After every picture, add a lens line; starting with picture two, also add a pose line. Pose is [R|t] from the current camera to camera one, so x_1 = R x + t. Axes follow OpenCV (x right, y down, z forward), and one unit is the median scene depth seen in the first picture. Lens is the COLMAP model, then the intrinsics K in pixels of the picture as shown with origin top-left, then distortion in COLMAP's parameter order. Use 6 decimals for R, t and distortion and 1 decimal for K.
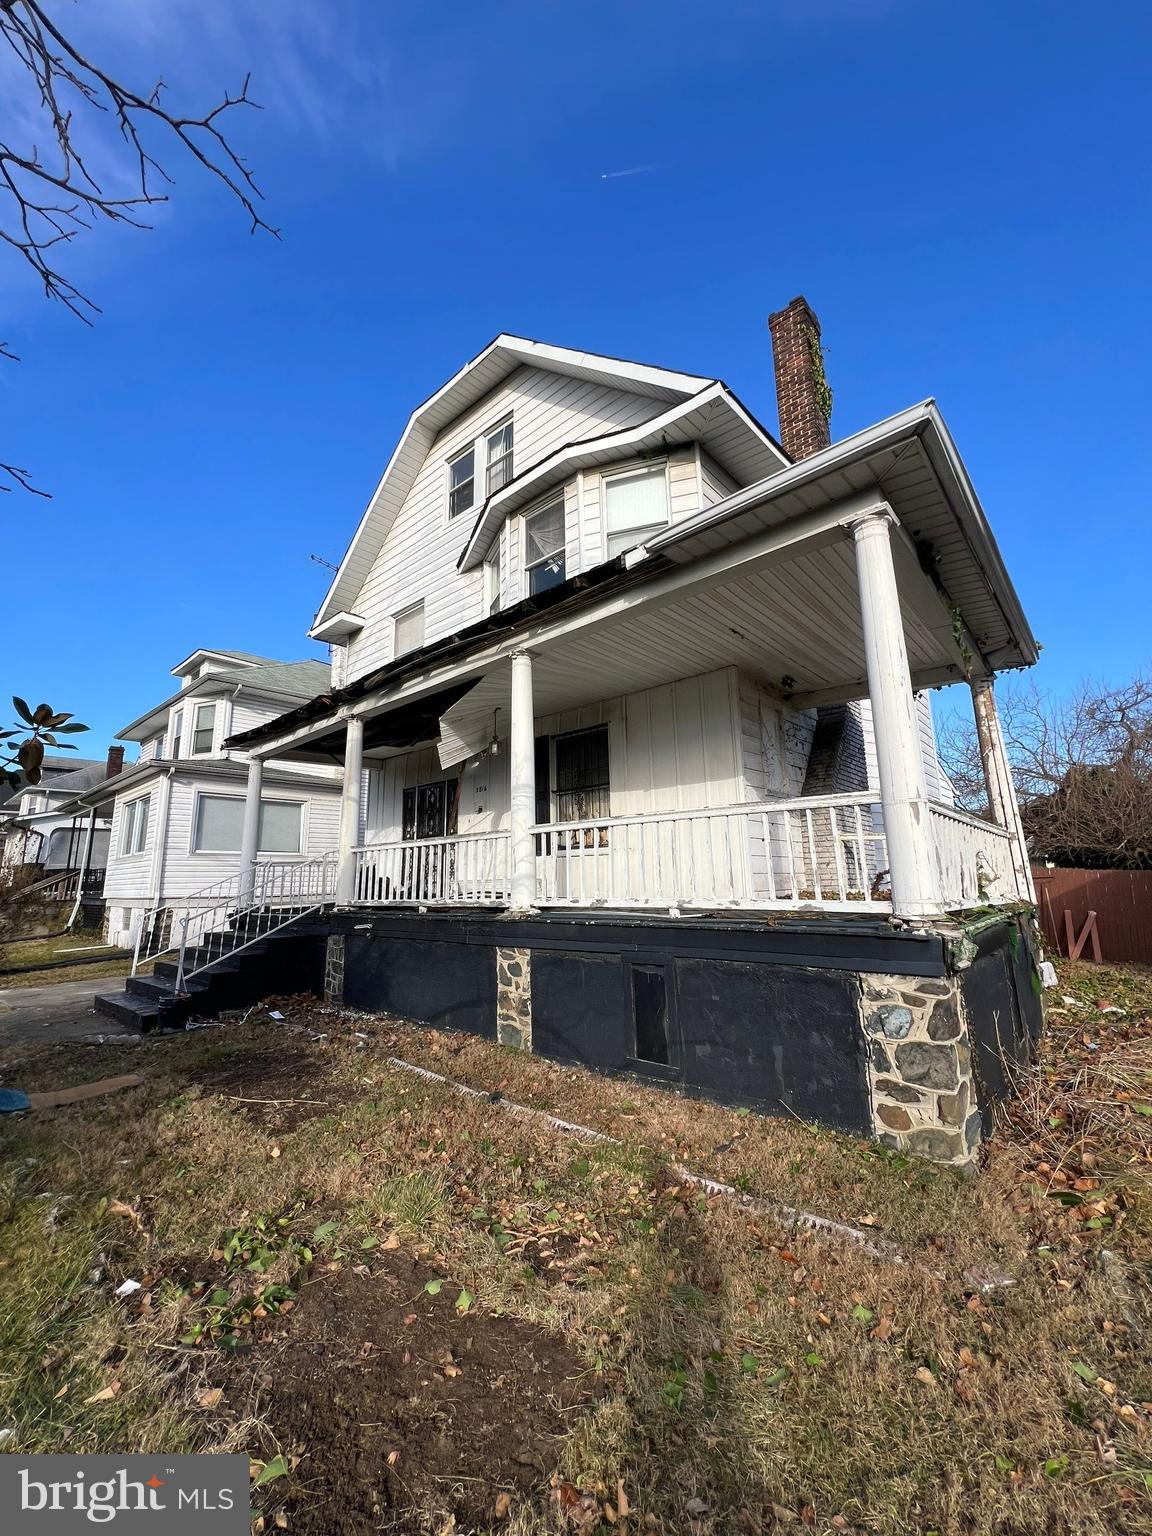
lens RADIAL K [[612.4, 0, 581.0], [0, 612.4, 764.0], [0, 0, 1]] dist [-0.005883, -0.000220]
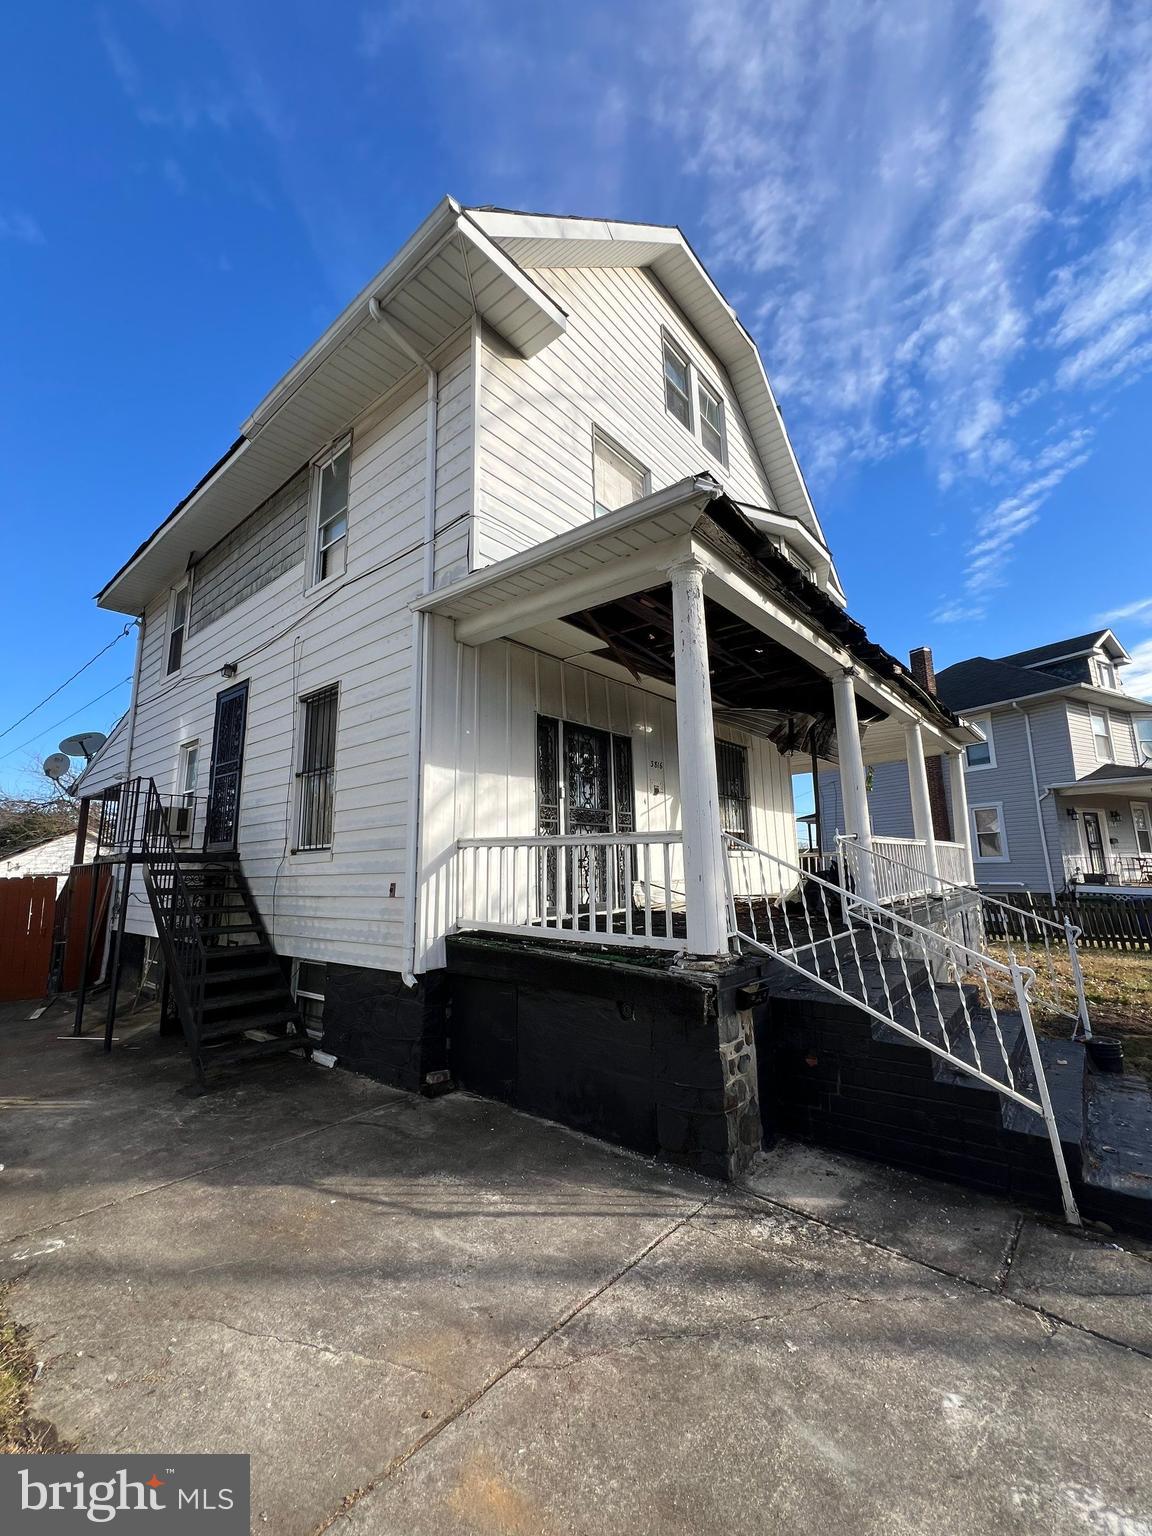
lens RADIAL K [[611.5, 0, 576.0], [0, 611.5, 768.0], [0, 0, 1]] dist [-0.010487, -0.000054]
pose [[-0.017454, 0.188771, 0.981866, -1.235626], [-0.165513, 0.967922, -0.189032, 0.279159], [-0.986053, -0.165811, 0.014350, 1.448355]]
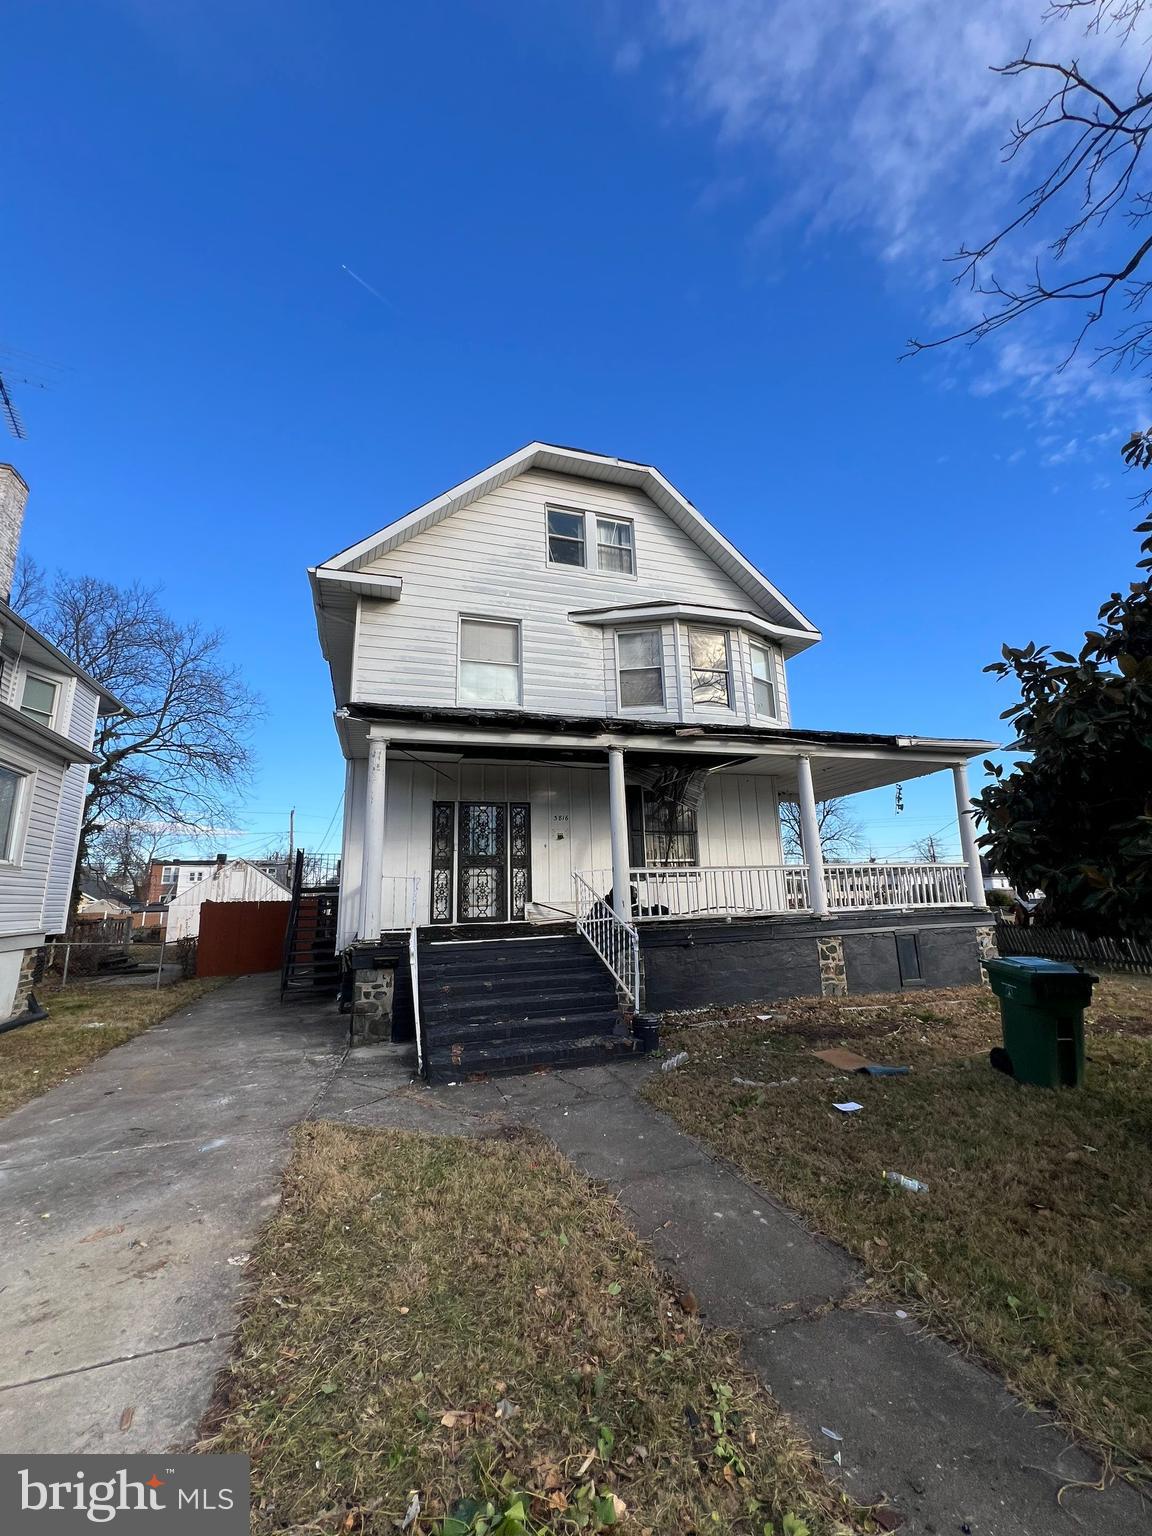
lens RADIAL K [[612.4, 0, 581.0], [0, 612.4, 764.0], [0, 0, 1]] dist [-0.005883, -0.000220]
pose [[0.502325, 0.191951, 0.843104, -1.443243], [-0.146015, 0.979877, -0.136094, 0.120471], [-0.852261, -0.054742, 0.520244, 0.539916]]
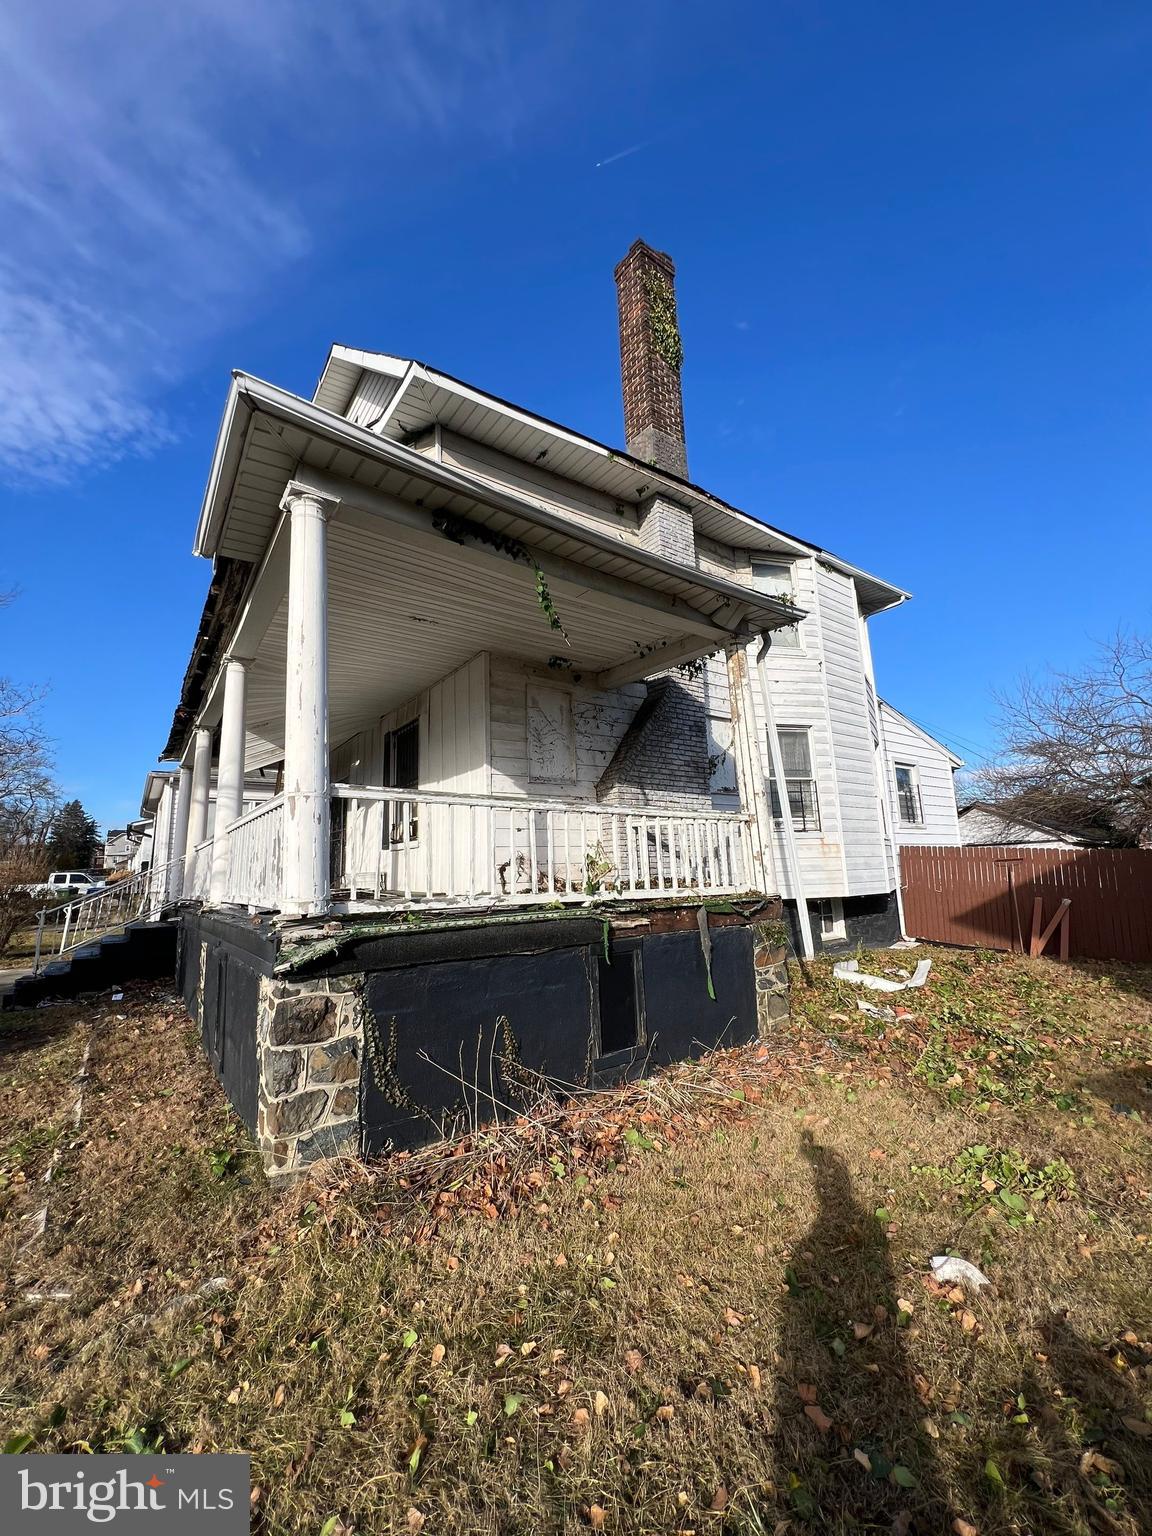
lens RADIAL K [[612.4, 0, 581.0], [0, 612.4, 764.0], [0, 0, 1]] dist [-0.005883, -0.000220]
pose [[0.976498, -0.054077, -0.208633, 0.570367], [0.058154, 0.998217, 0.013454, 0.011798], [0.207533, -0.025271, 0.977902, 0.079957]]
